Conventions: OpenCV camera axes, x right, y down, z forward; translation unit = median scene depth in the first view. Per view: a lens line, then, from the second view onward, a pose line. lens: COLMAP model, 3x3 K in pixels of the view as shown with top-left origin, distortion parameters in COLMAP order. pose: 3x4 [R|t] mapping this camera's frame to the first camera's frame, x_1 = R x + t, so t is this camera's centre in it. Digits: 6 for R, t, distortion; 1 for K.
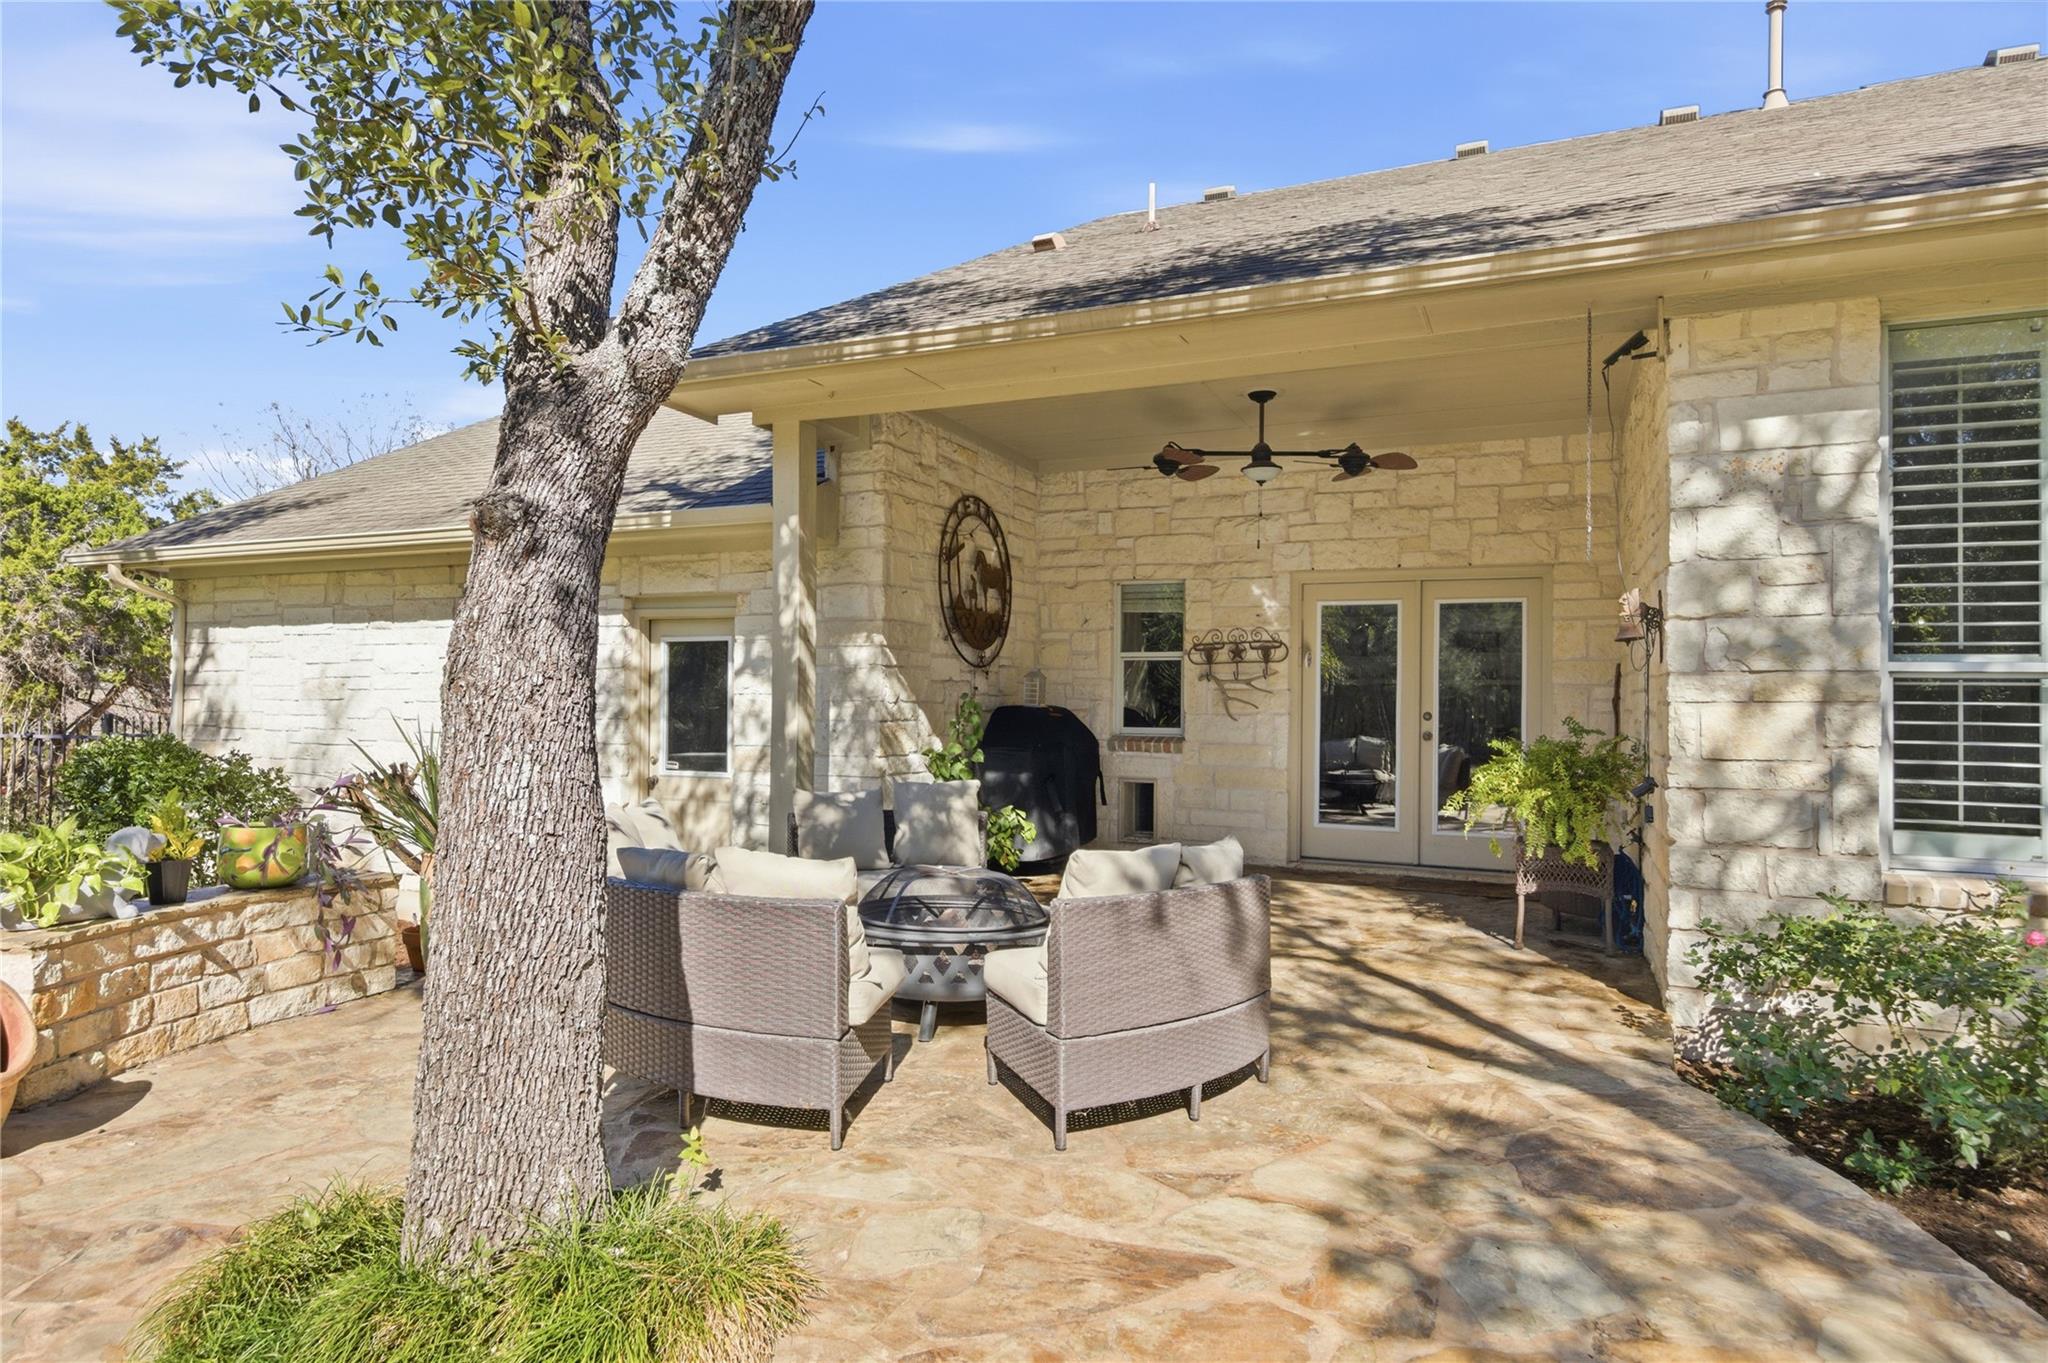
lens RADIAL K [[1208.0, 0, 1024.0], [0, 1208.0, 681.5], [0, 0, 1]] dist [0.002447, 0.000925]
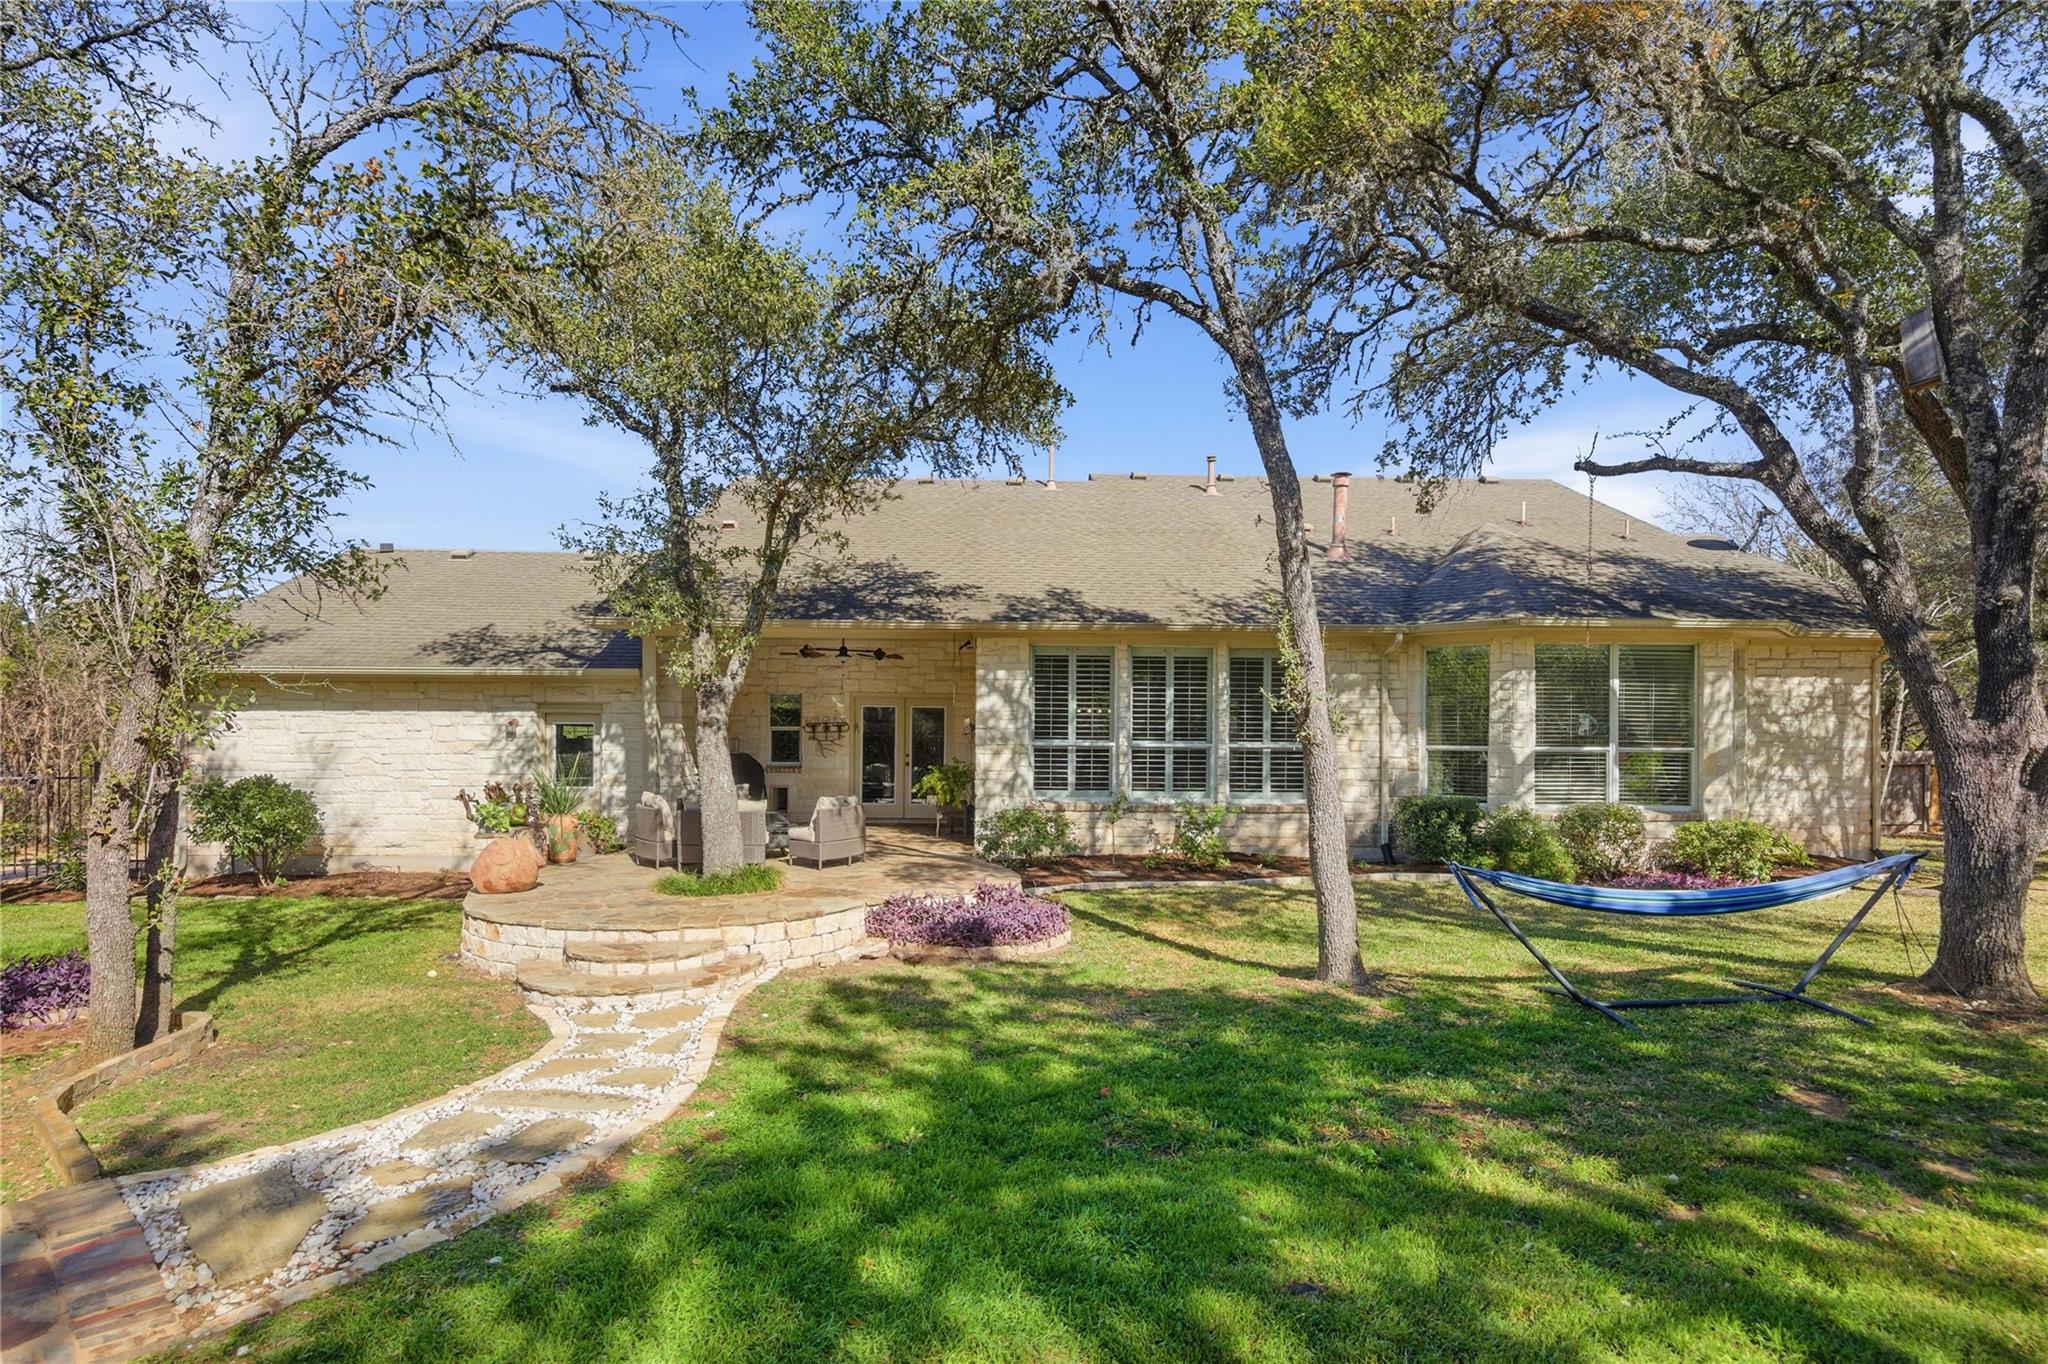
lens RADIAL K [[998.0, 0, 1024.0], [0, 998.0, 682.0], [0, 0, 1]] dist [0.032055, -0.000038]
pose [[0.908559, 0.014877, 0.417492, -0.375913], [-0.002518, 0.999543, -0.030138, -0.075315], [-0.417750, 0.026331, 0.908180, -1.188234]]
